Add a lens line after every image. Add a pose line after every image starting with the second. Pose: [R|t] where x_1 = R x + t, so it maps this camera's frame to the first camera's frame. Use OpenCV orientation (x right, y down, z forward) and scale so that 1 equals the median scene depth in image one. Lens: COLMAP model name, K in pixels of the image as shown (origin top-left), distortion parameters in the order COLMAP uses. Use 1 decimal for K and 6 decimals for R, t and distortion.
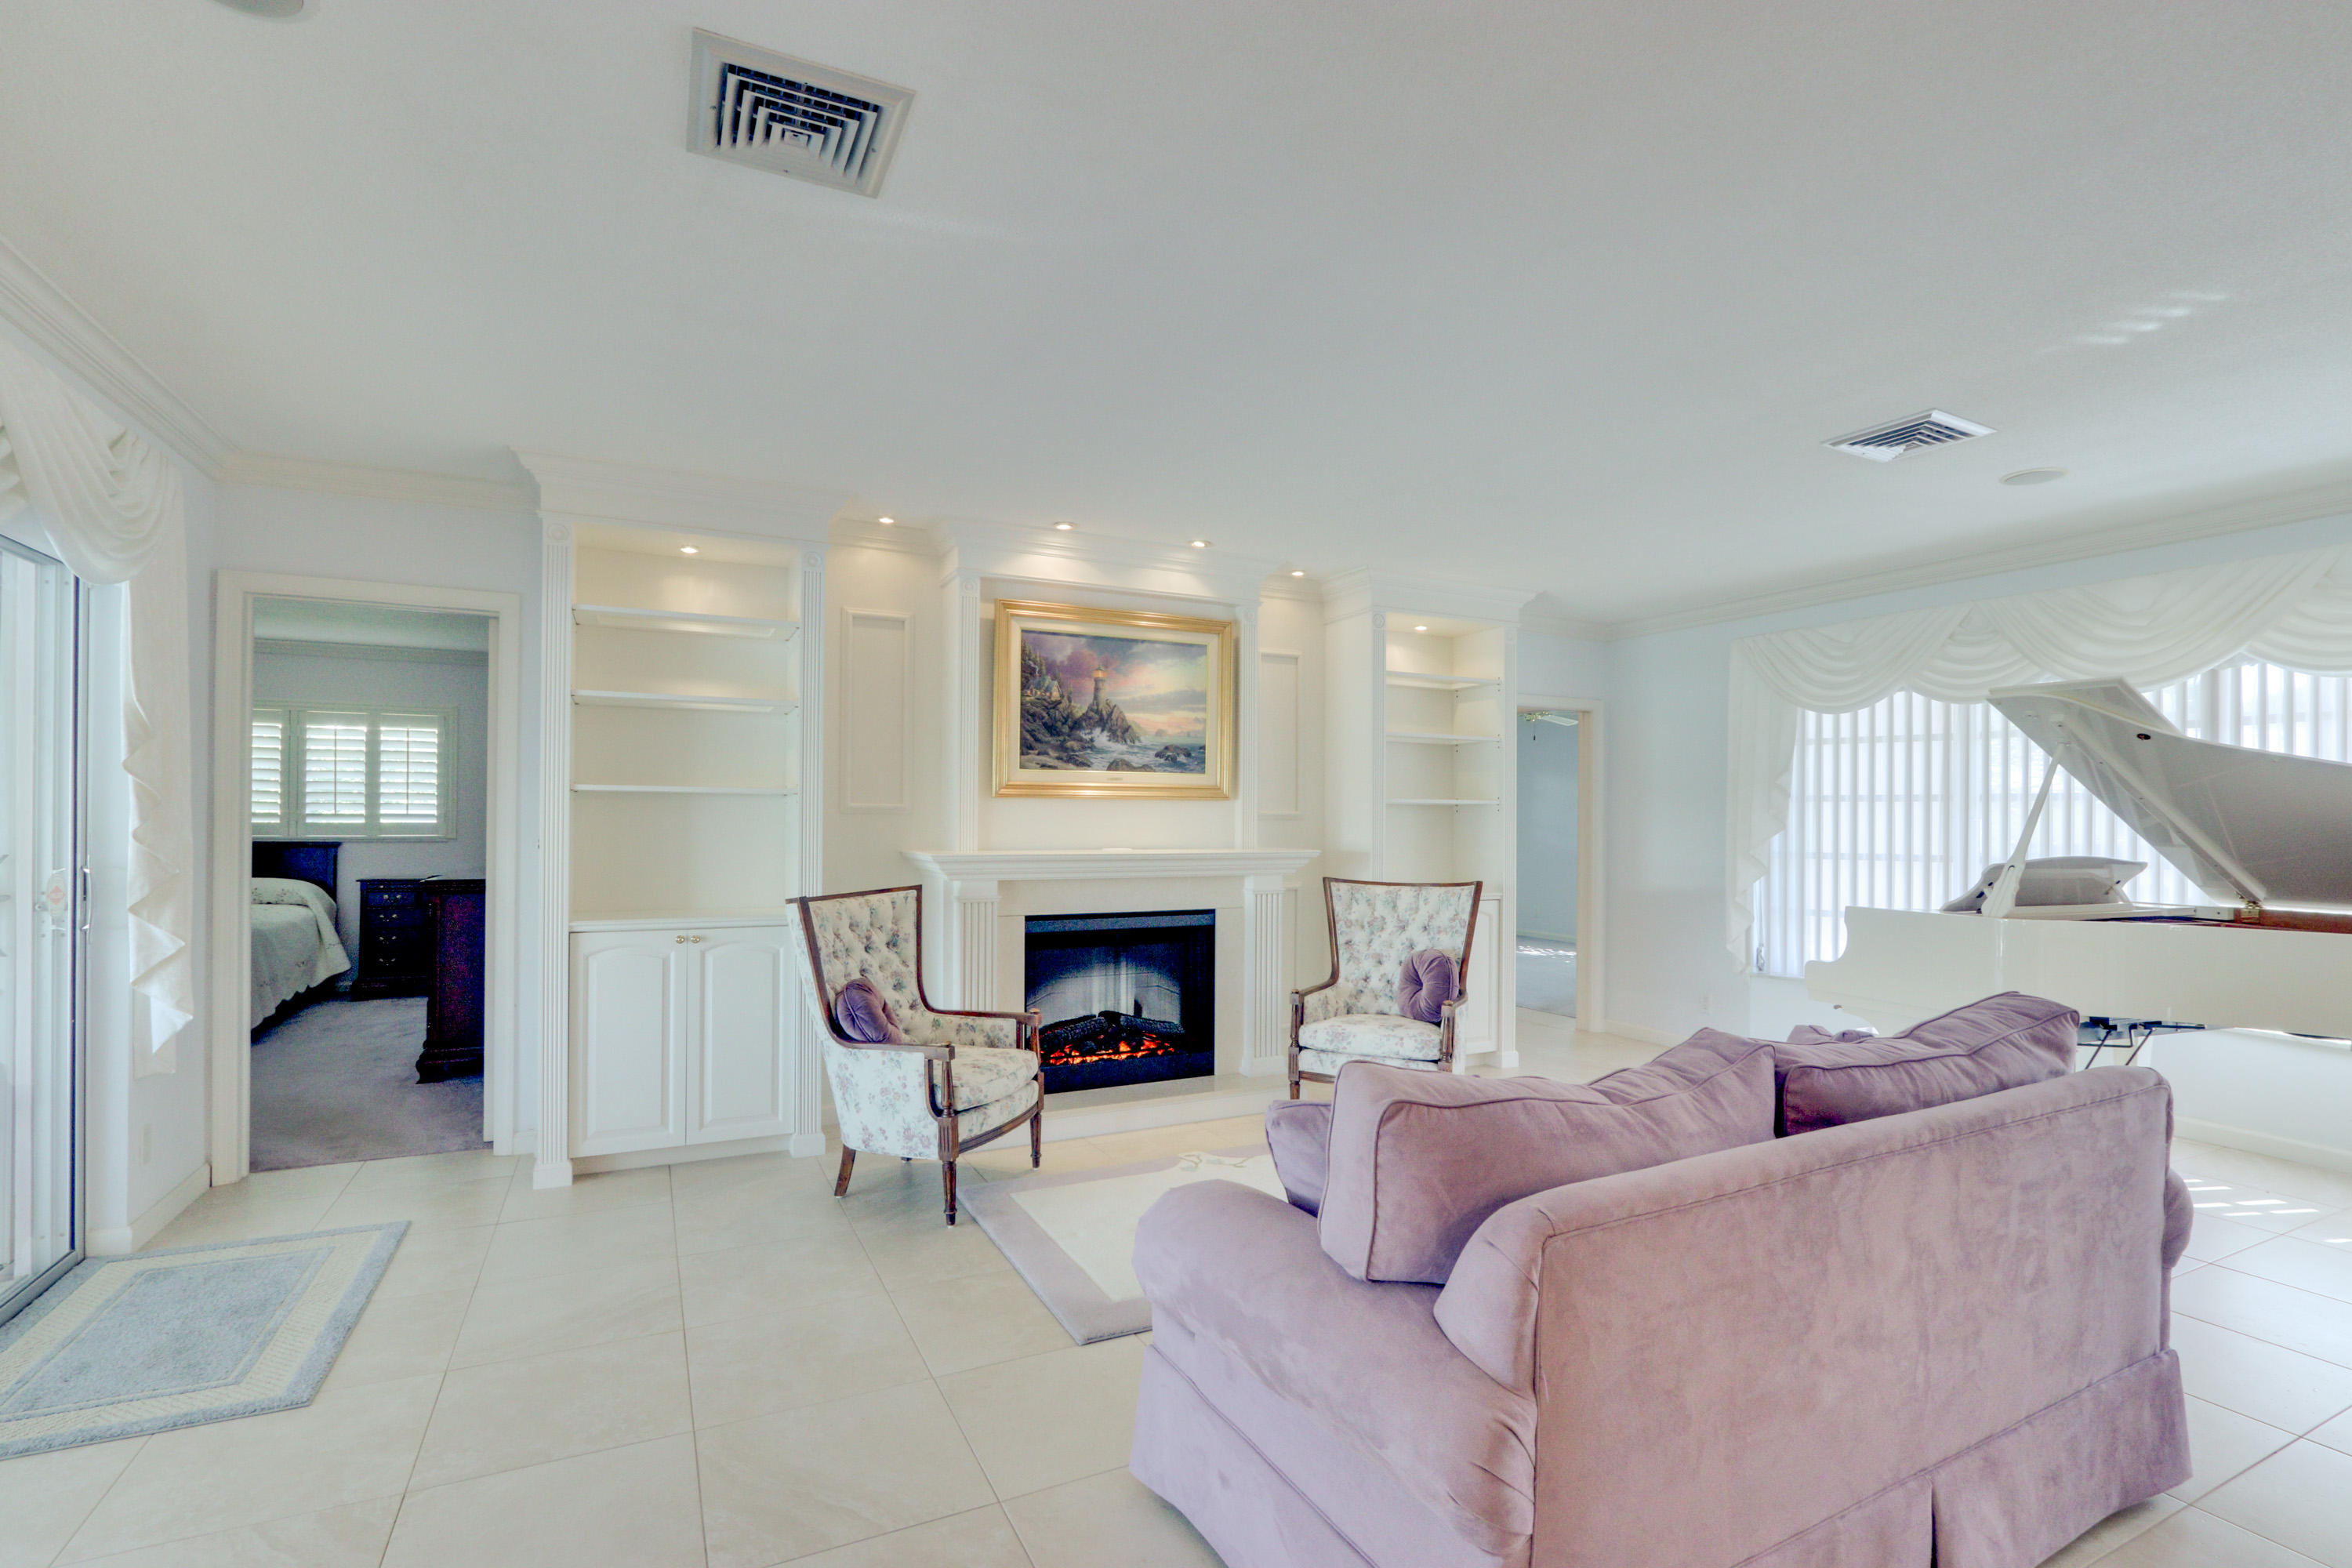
lens RADIAL K [[1075.6, 0, 1188.4], [0, 1075.6, 824.5], [0, 0, 1]] dist [-0.015884, 0.001454]
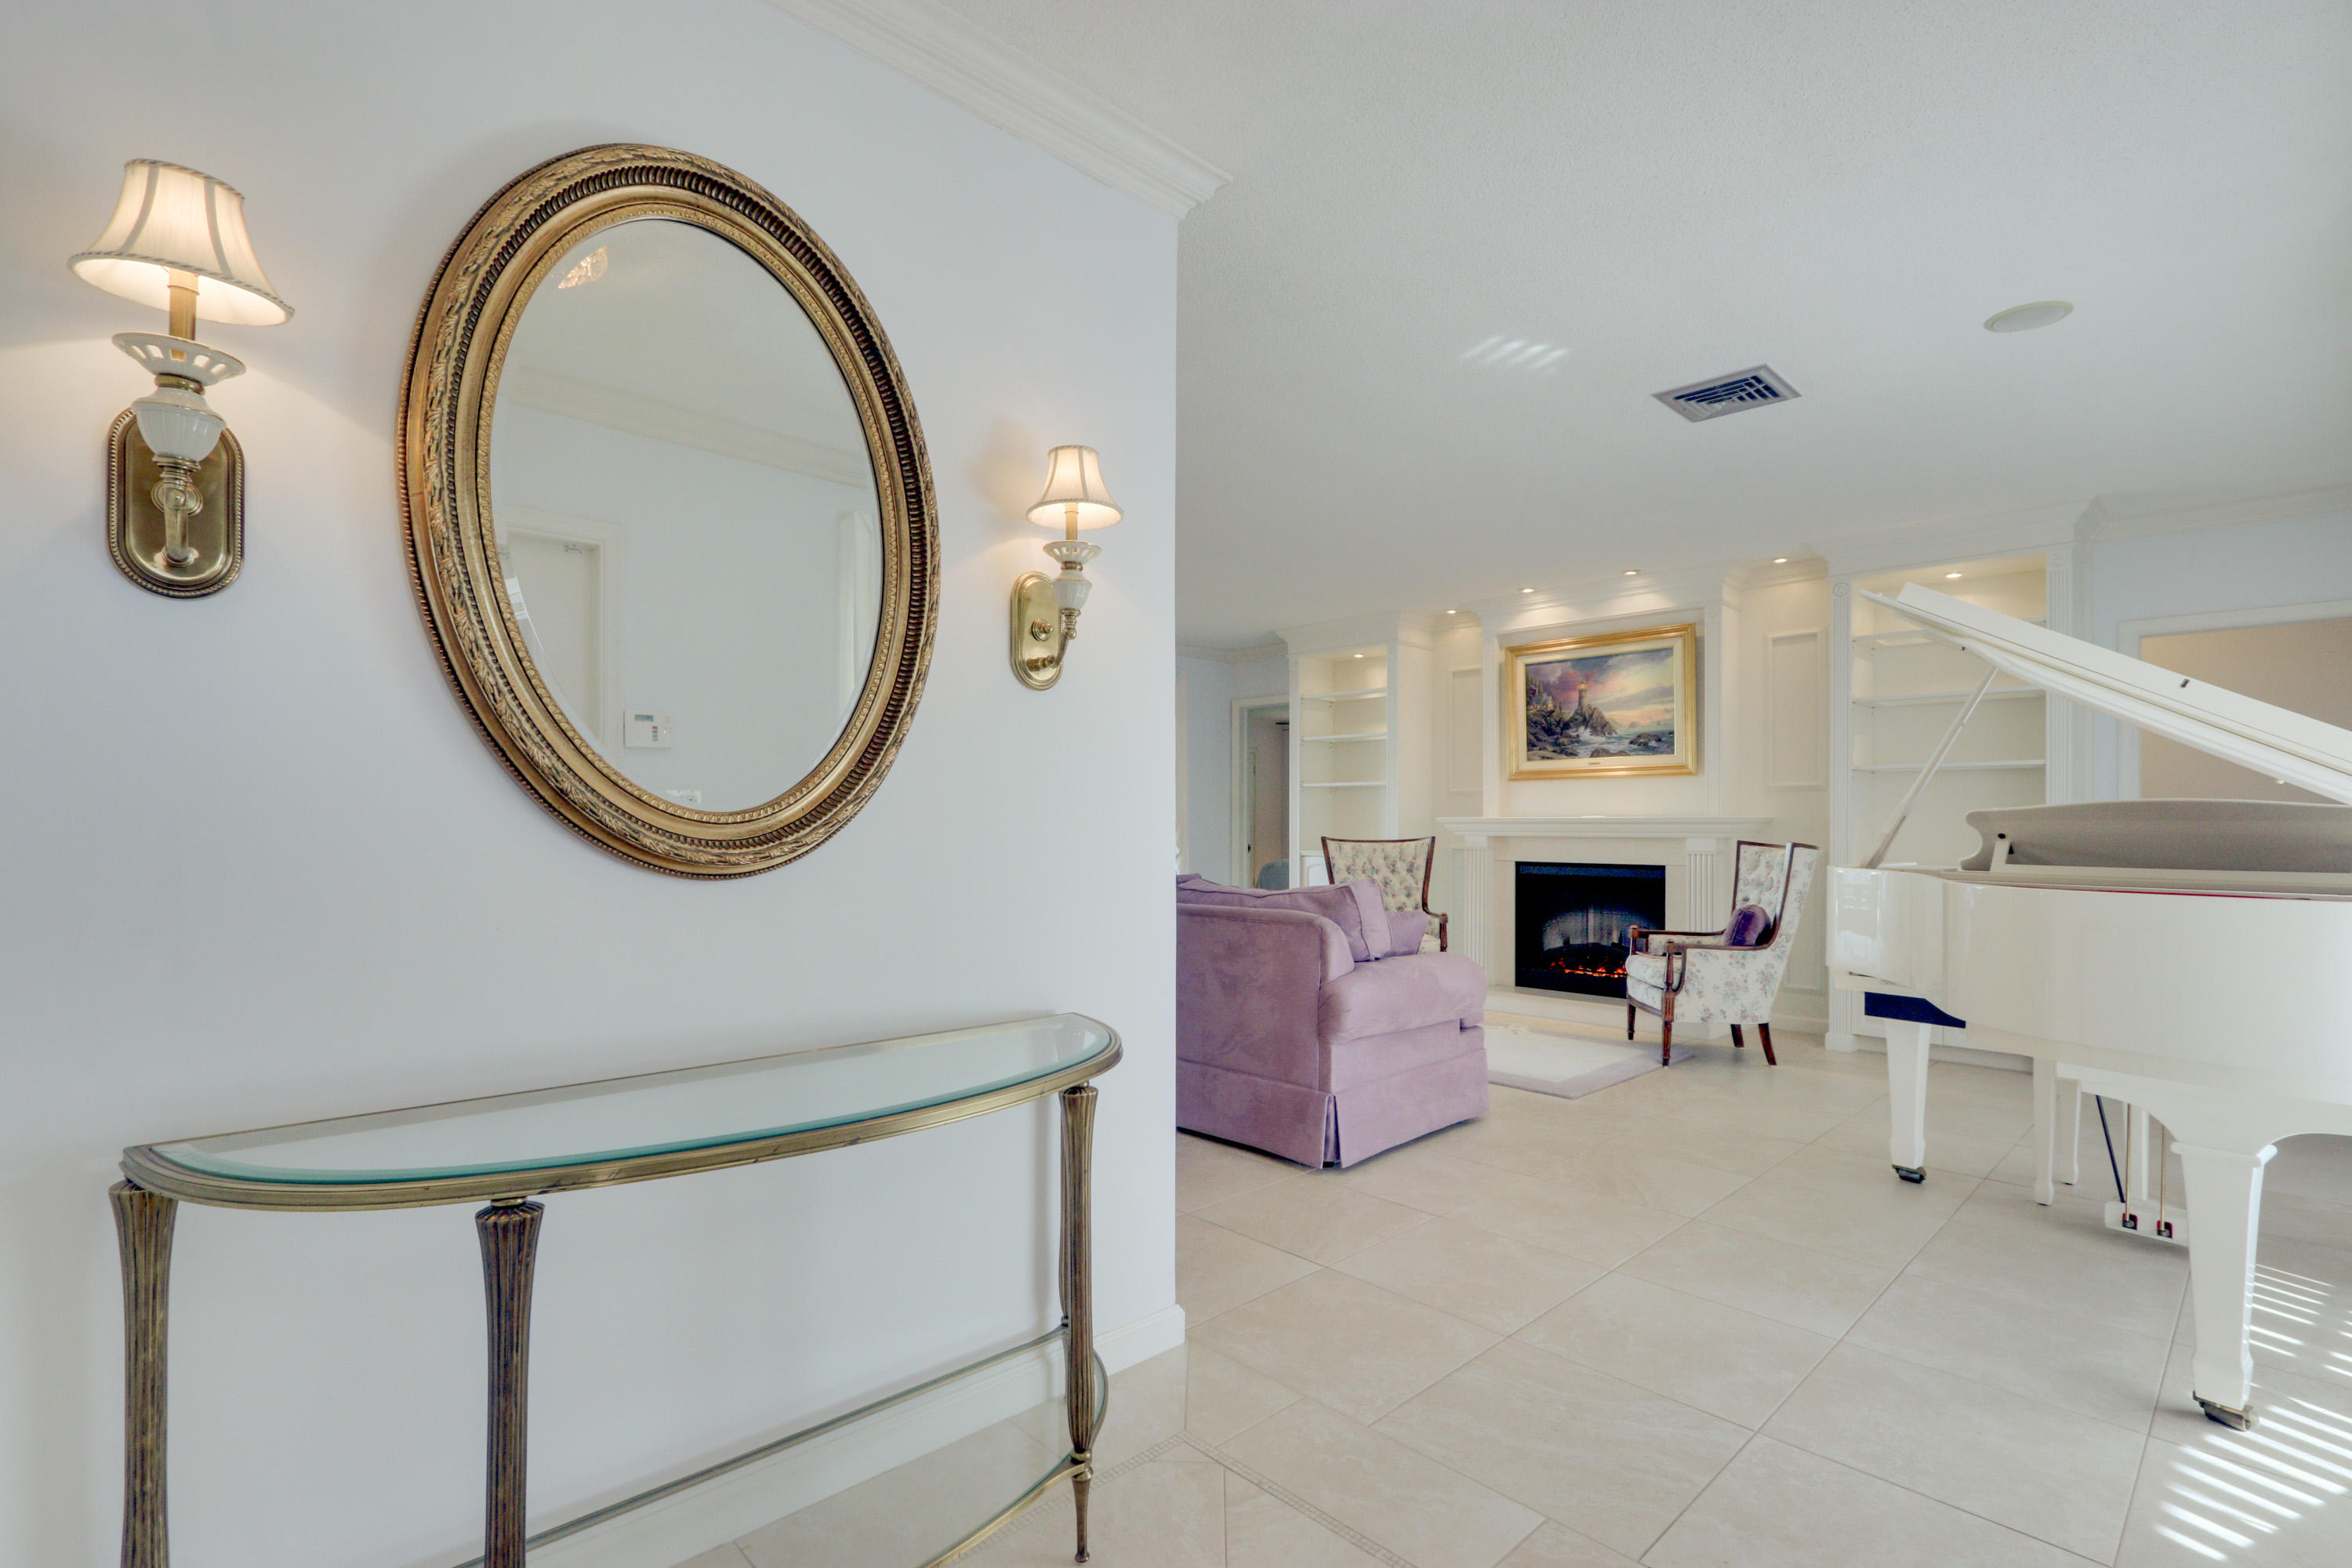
lens RADIAL K [[1075.6, 0, 1177.3], [0, 1075.6, 803.7], [0, 0, 1]] dist [-0.015884, 0.001454]
pose [[0.290663, -0.021081, -0.956593, 1.045946], [-0.005658, 0.999702, -0.023750, 0.041019], [0.956809, 0.012316, 0.290457, 0.130836]]
